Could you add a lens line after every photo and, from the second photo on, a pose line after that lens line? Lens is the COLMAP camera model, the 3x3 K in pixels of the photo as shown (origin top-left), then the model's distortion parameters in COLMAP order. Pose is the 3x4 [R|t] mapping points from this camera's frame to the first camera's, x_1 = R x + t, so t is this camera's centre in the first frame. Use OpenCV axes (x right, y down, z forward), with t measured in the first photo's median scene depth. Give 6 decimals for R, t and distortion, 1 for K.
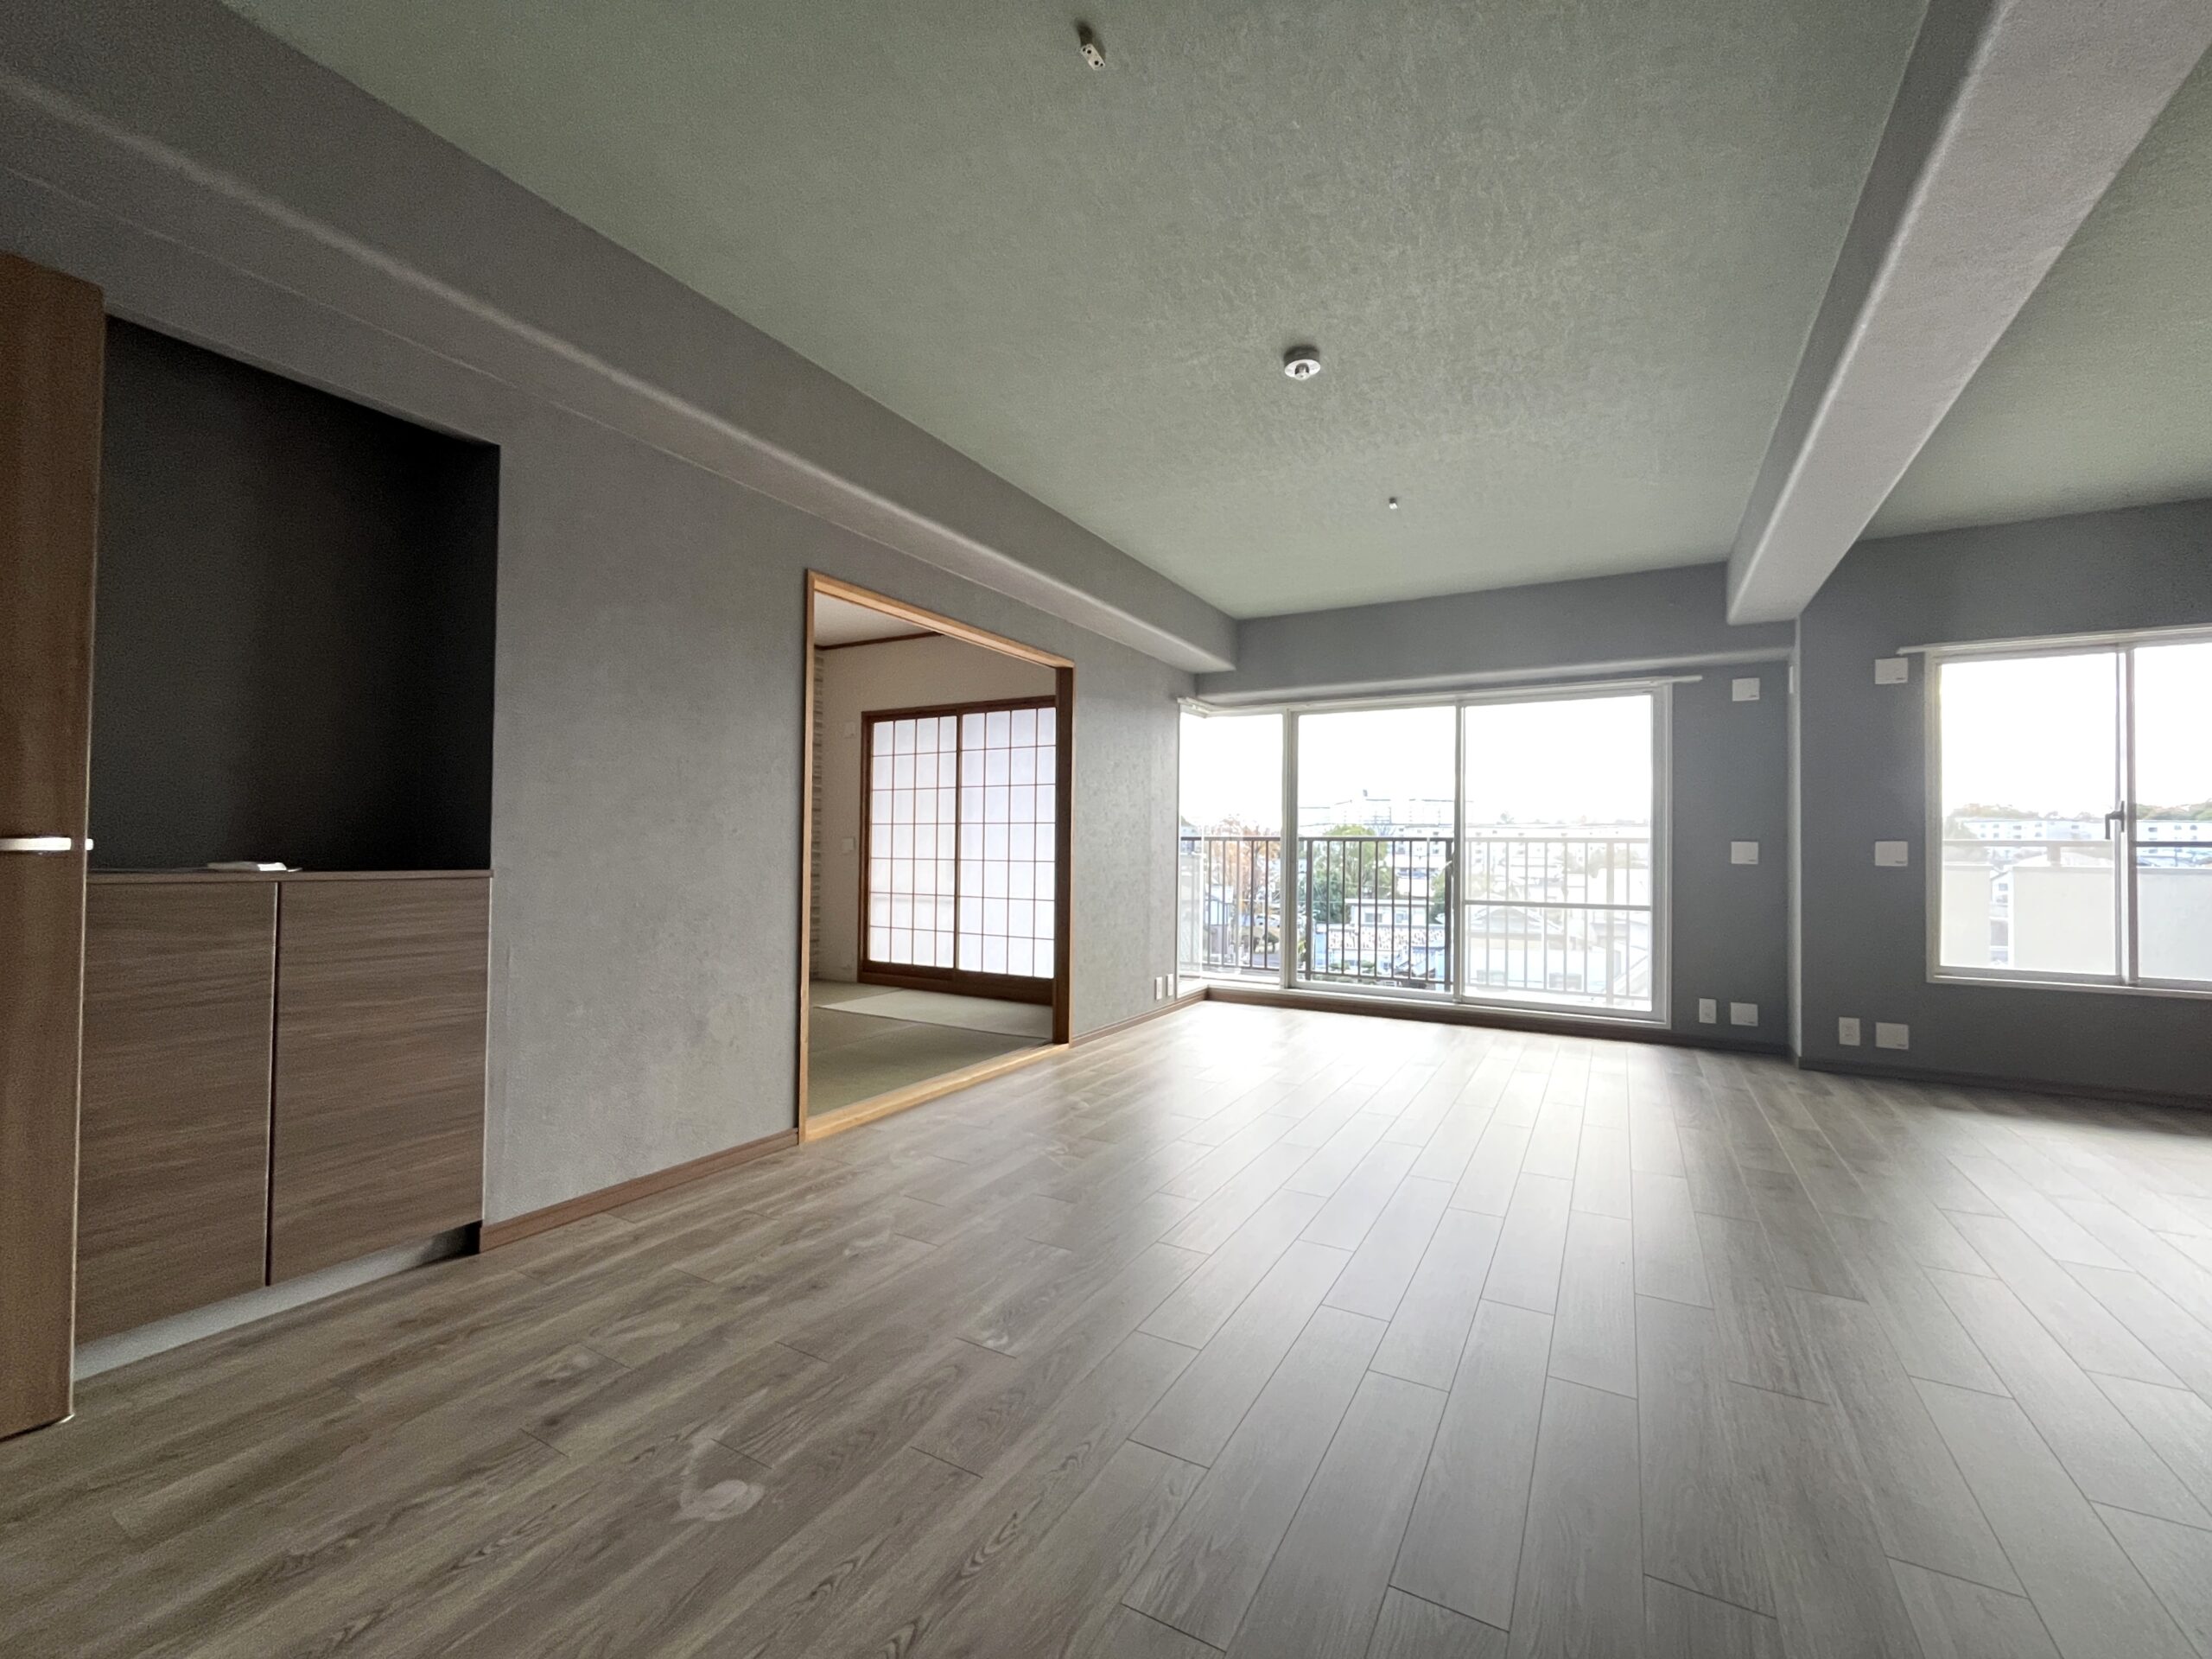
lens RADIAL K [[906.4, 0, 1084.9], [0, 906.4, 836.2], [0, 0, 1]] dist [-0.009394, -0.000655]
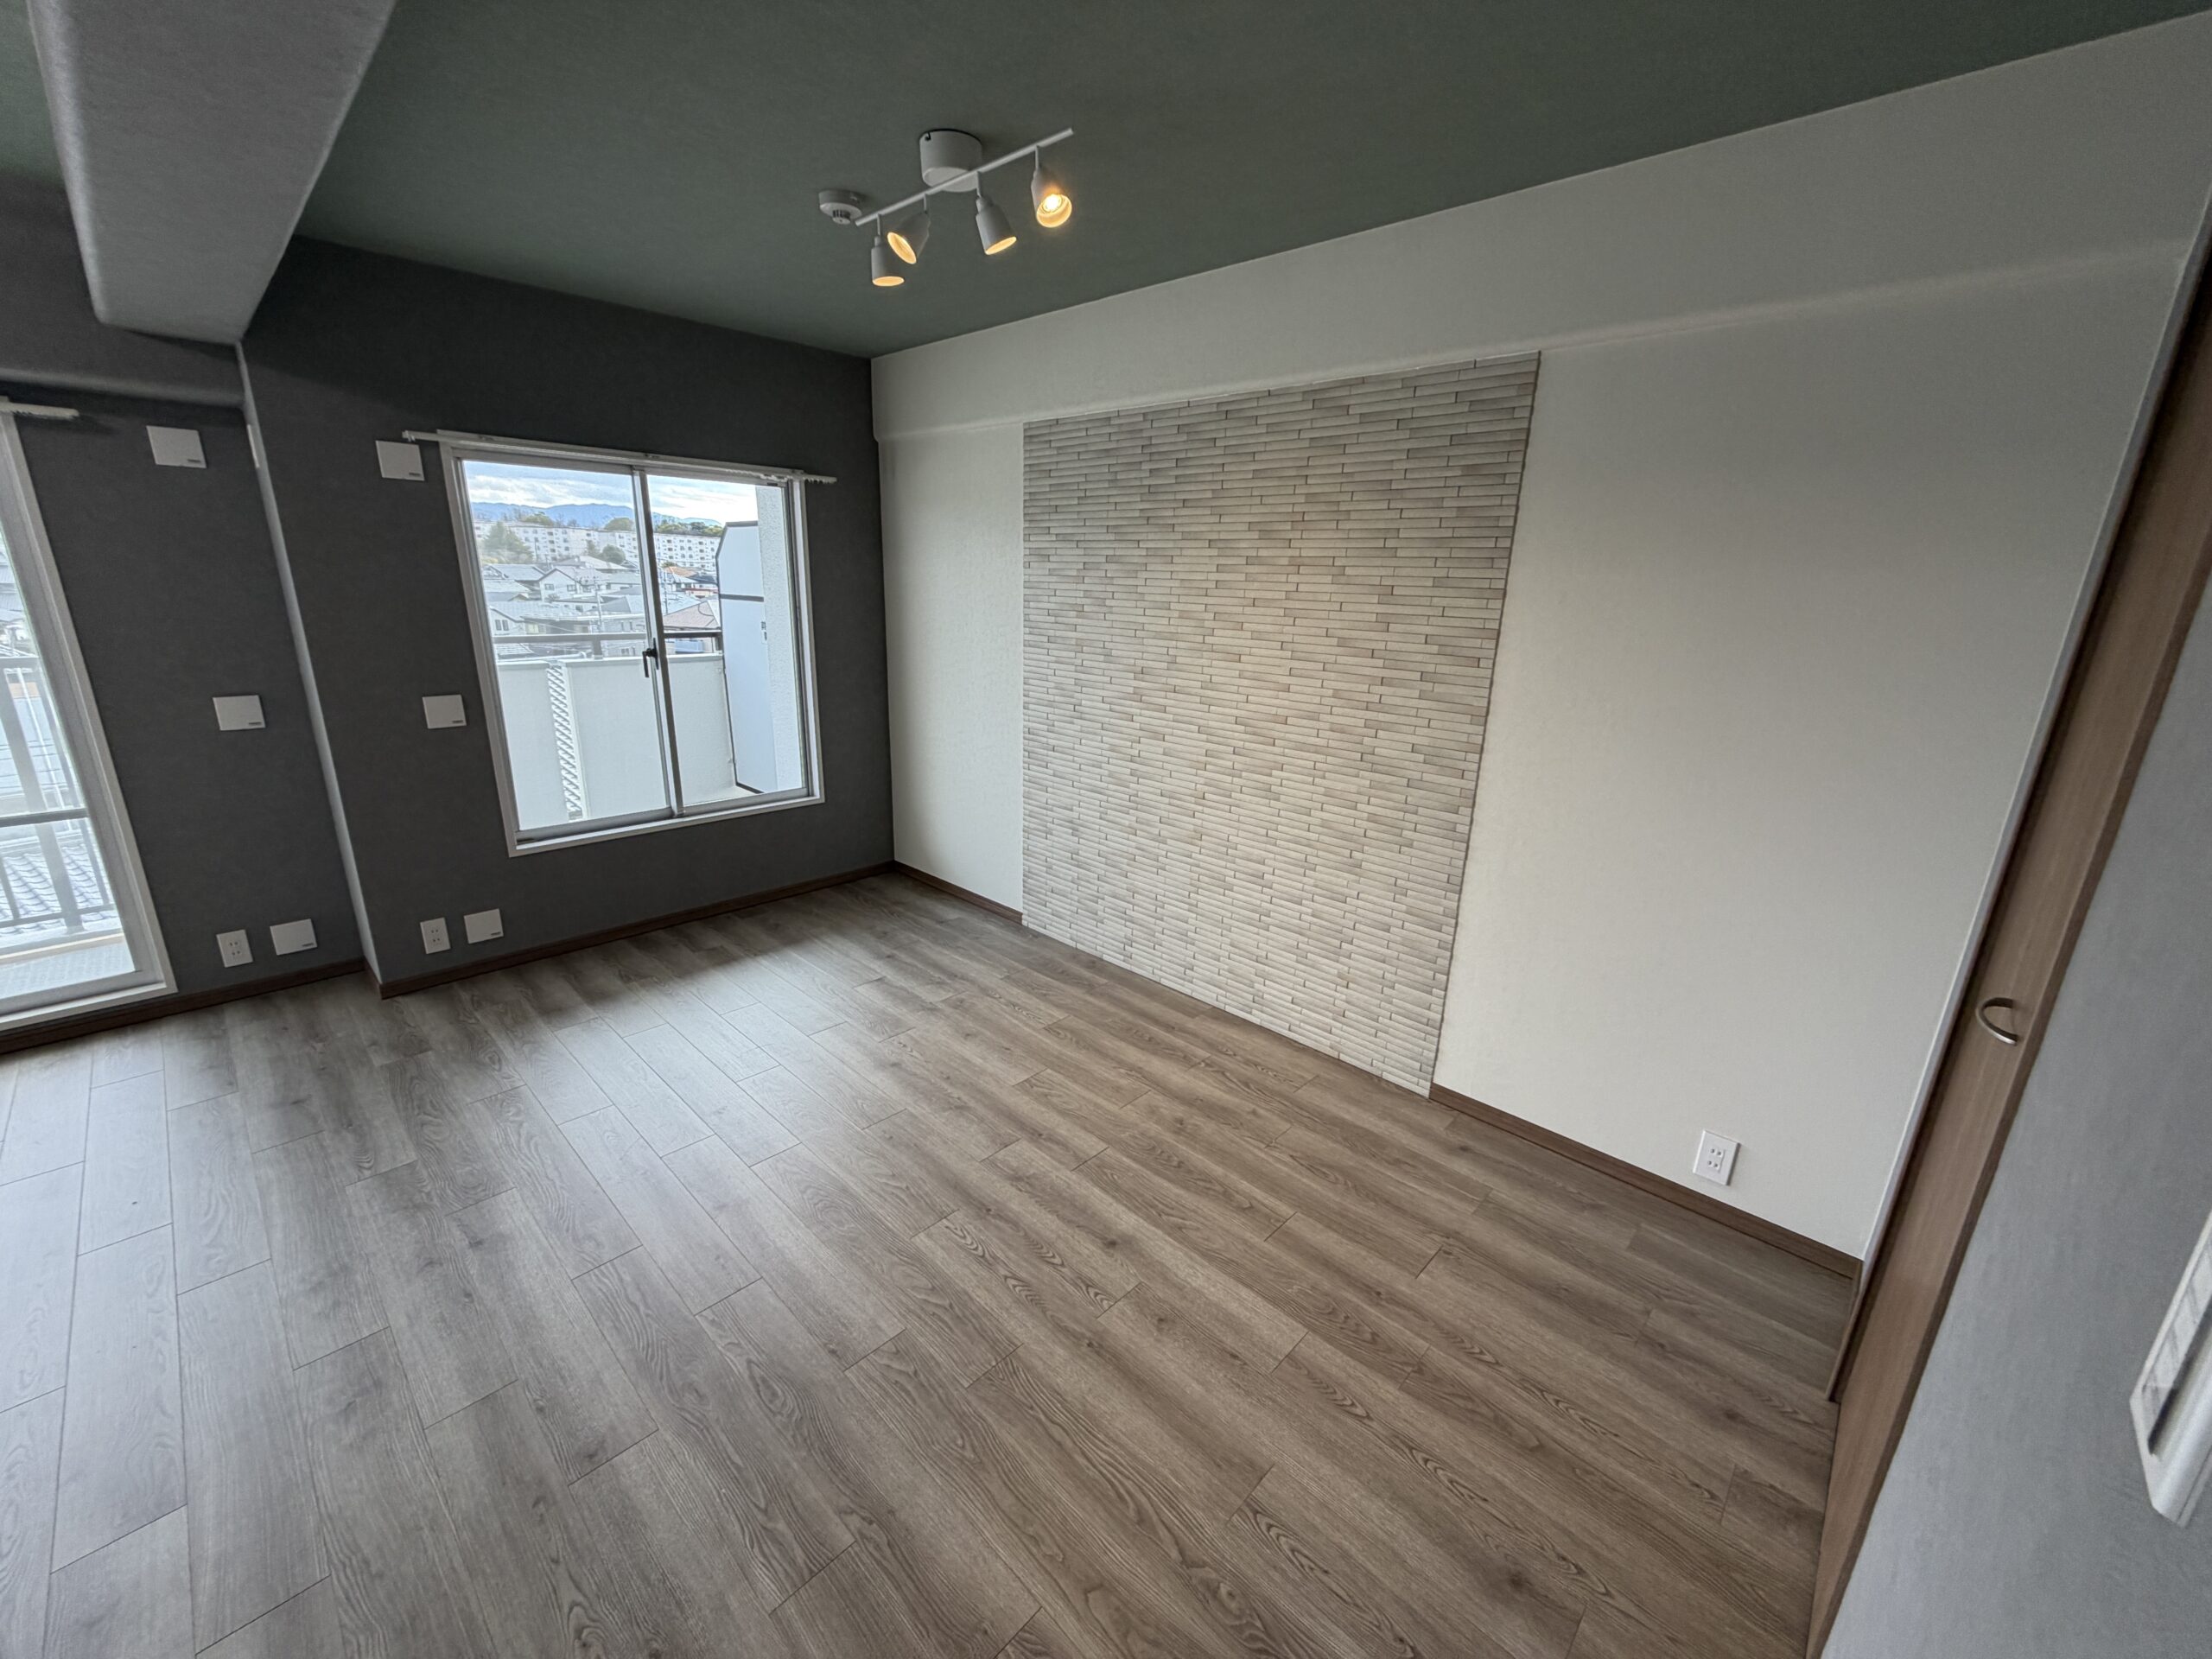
lens RADIAL K [[884.7, 0, 1102.8], [0, 884.7, 829.3], [0, 0, 1]] dist [0.000871, 0.000431]
pose [[0.226438, -0.272770, 0.935052, 0.241902], [-0.037263, 0.956858, 0.288155, -0.111070], [-0.973313, -0.100092, 0.206505, 0.236652]]
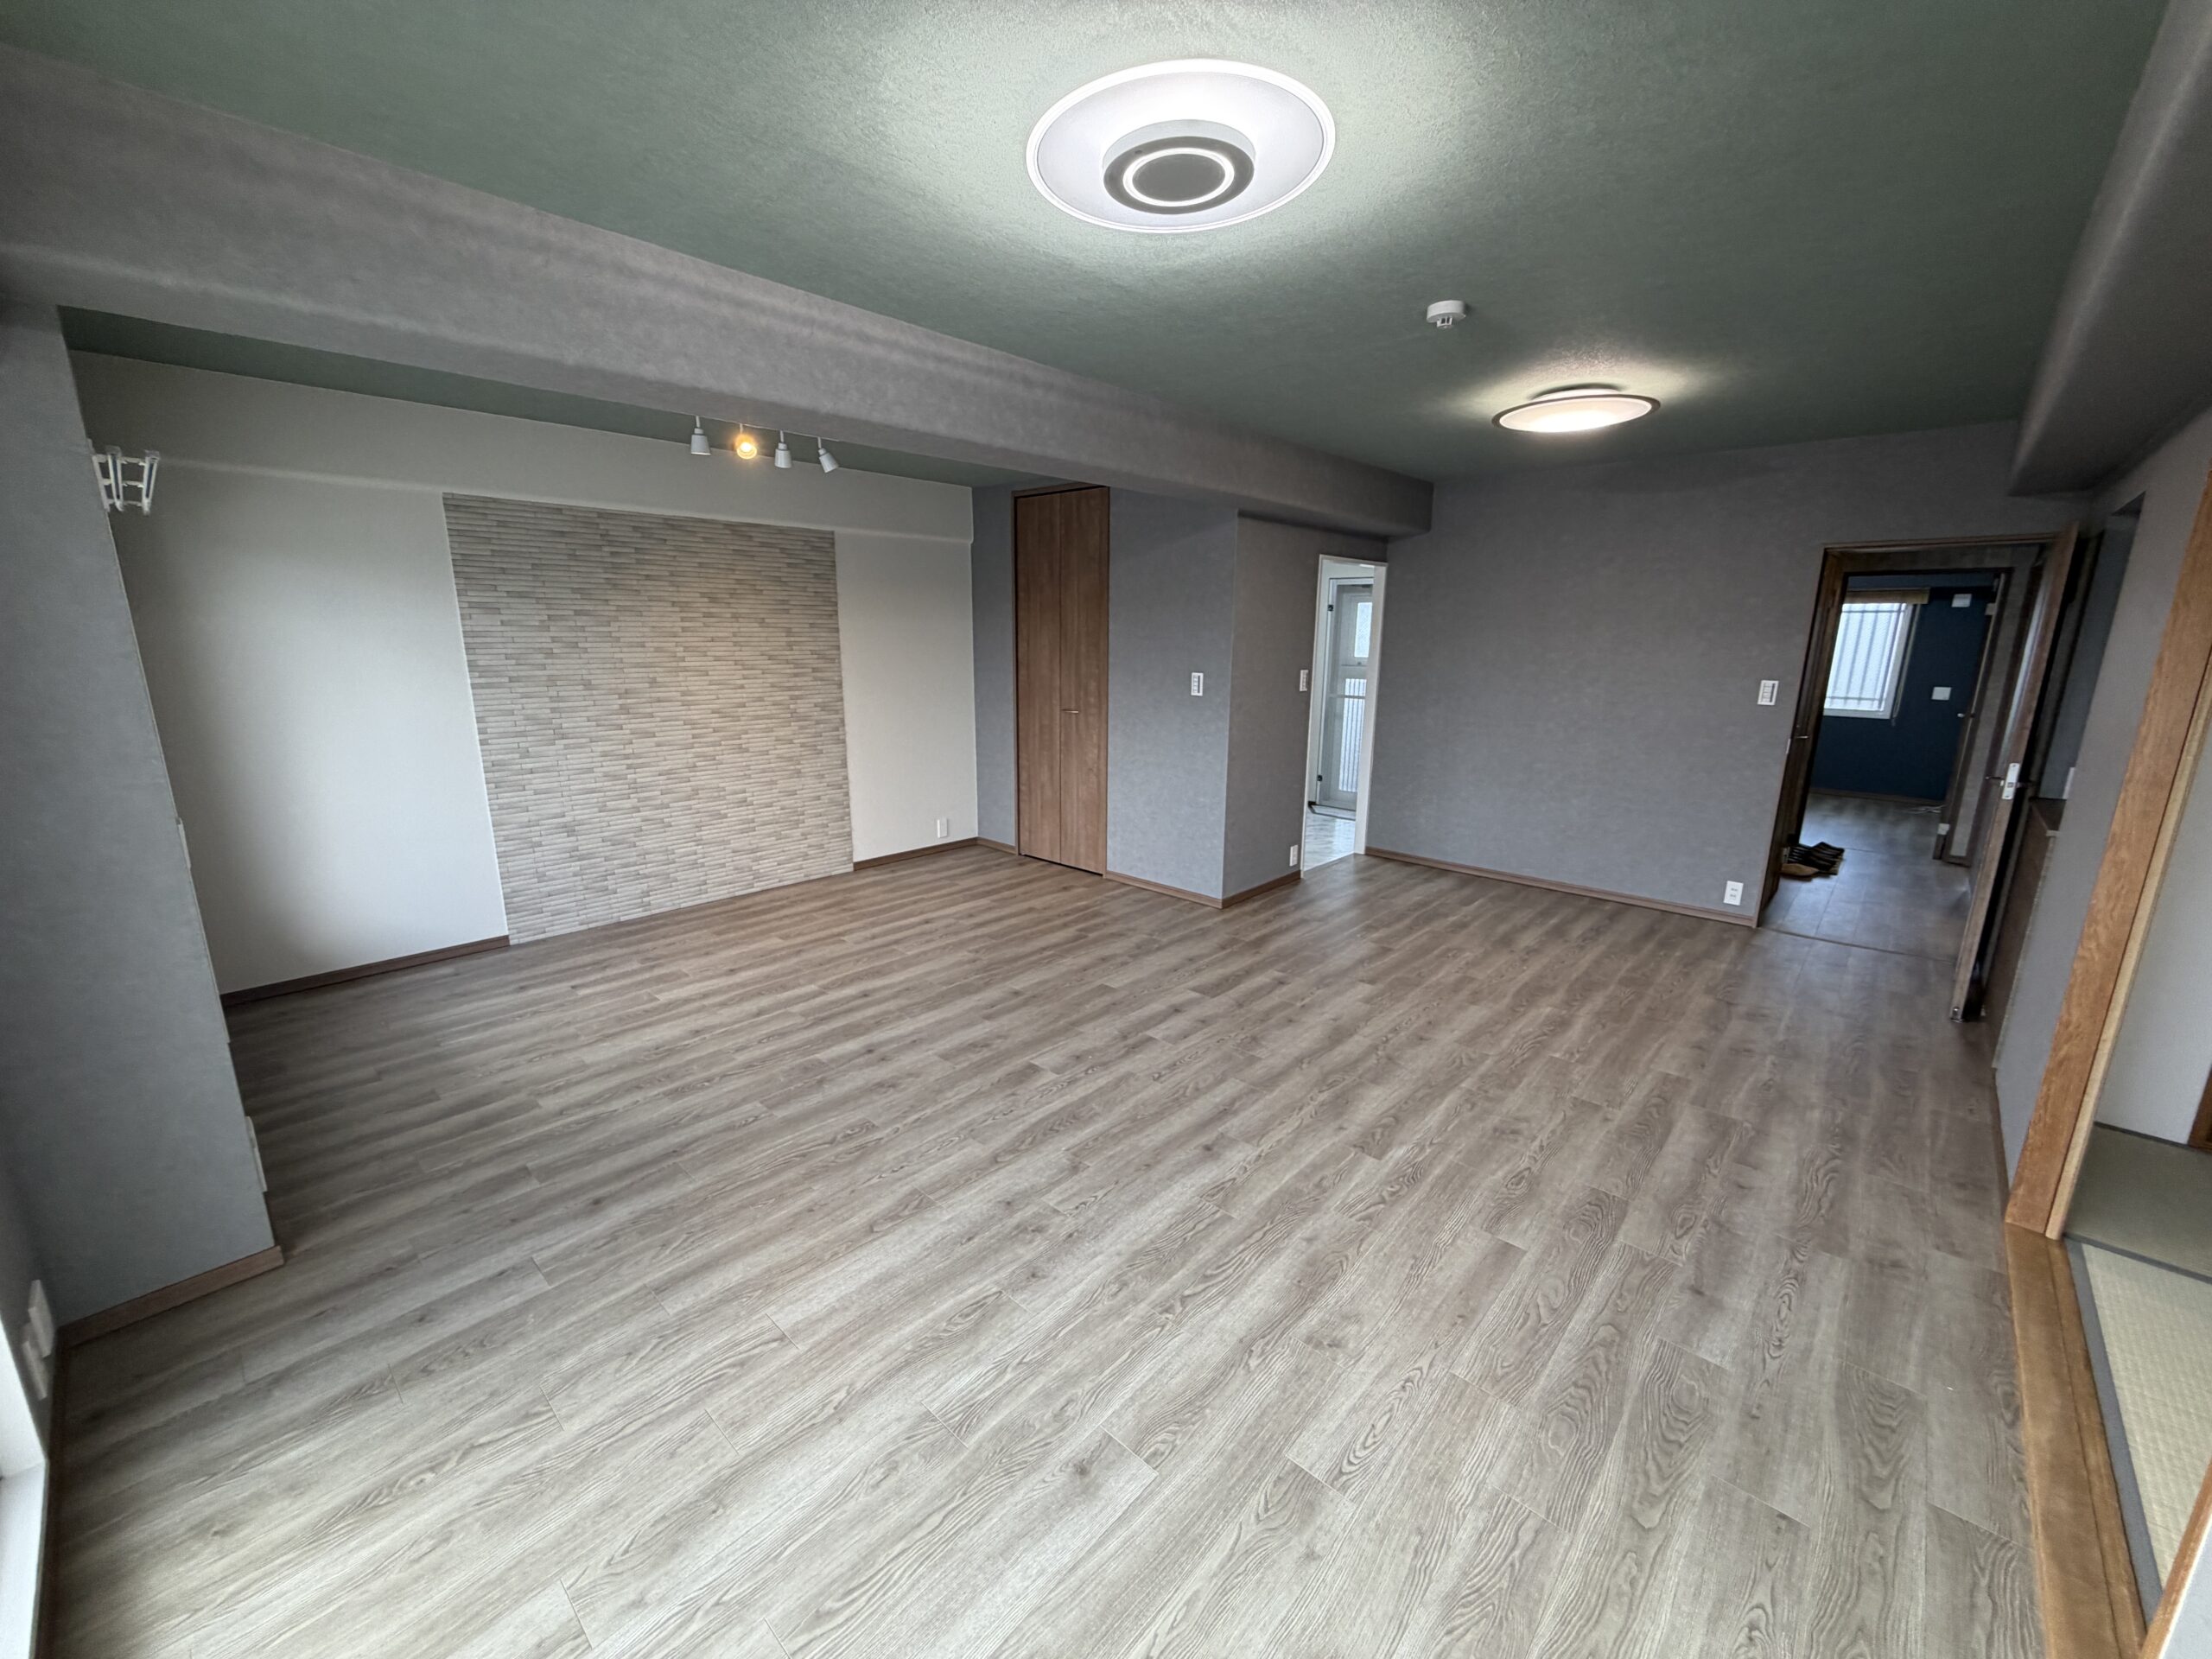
lens RADIAL K [[884.7, 0, 1101.3], [0, 884.7, 832.8], [0, 0, 1]] dist [0.000871, 0.000431]
pose [[-0.978277, -0.065466, 0.196695, 0.219762], [-0.021915, 0.976169, 0.215902, -0.101211], [-0.206142, 0.206901, -0.956398, 1.225854]]
